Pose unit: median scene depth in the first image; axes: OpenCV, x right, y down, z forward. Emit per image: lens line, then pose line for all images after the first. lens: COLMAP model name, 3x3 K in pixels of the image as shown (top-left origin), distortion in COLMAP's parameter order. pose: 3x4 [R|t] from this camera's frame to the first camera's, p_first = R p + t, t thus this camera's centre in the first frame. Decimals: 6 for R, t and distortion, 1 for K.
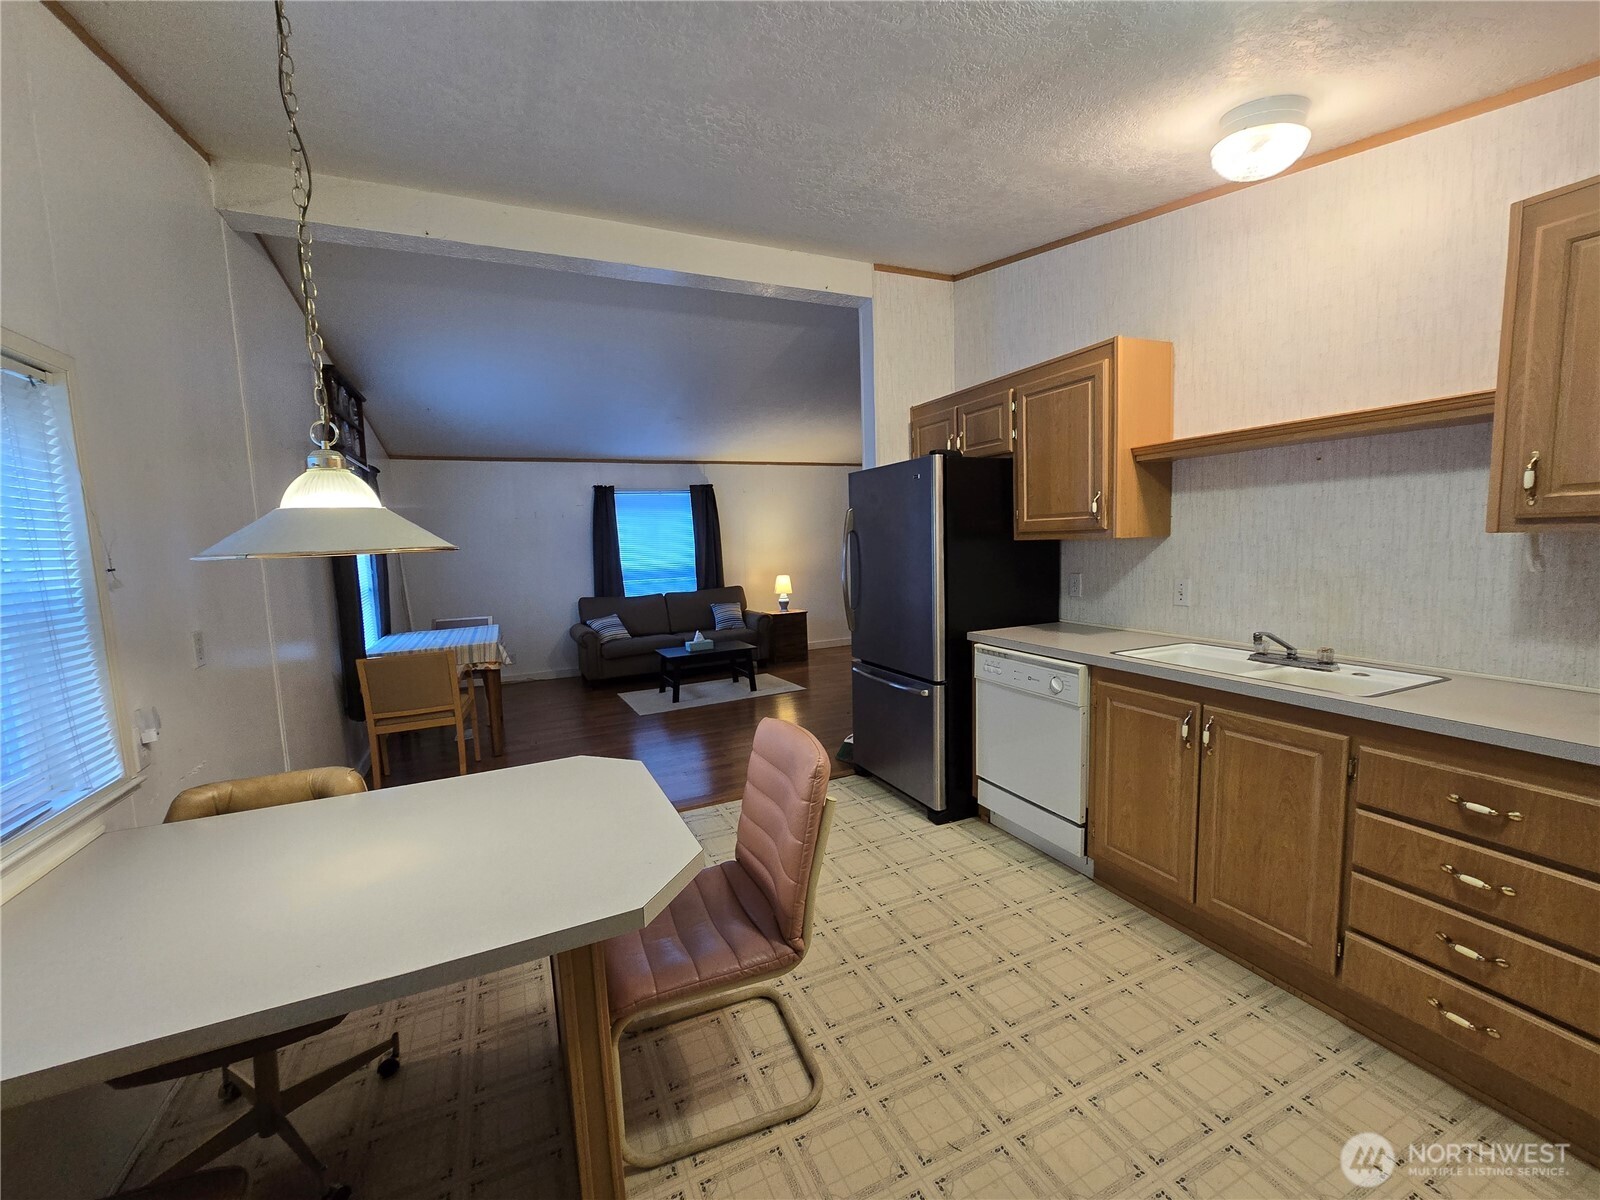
lens RADIAL K [[652.2, 0, 799.8], [0, 652.2, 606.8], [0, 0, 1]] dist [-0.004101, -0.000408]
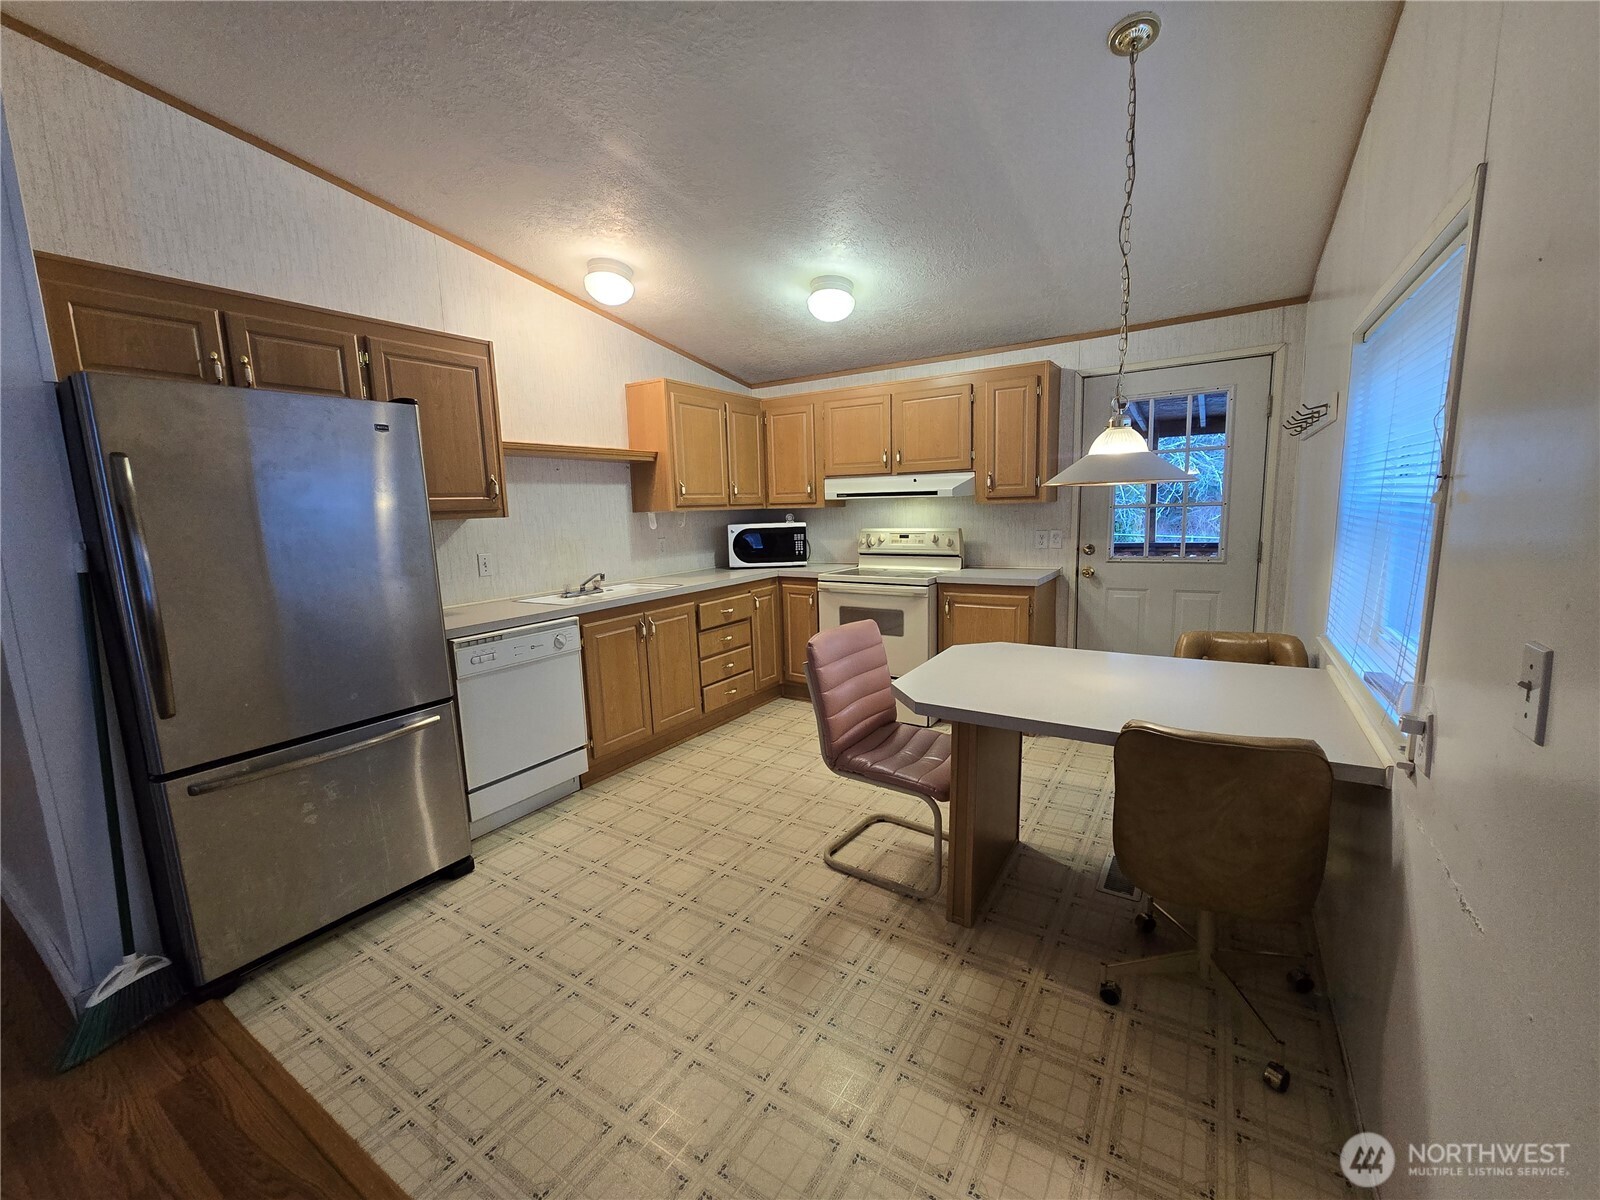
lens RADIAL K [[652.2, 0, 801.2], [0, 652.2, 601.0], [0, 0, 1]] dist [-0.004101, -0.000408]
pose [[-0.540952, -0.070736, 0.838074, -0.958108], [0.140434, 0.974871, 0.172928, -0.107085], [-0.829247, 0.211240, -0.517424, 1.460463]]
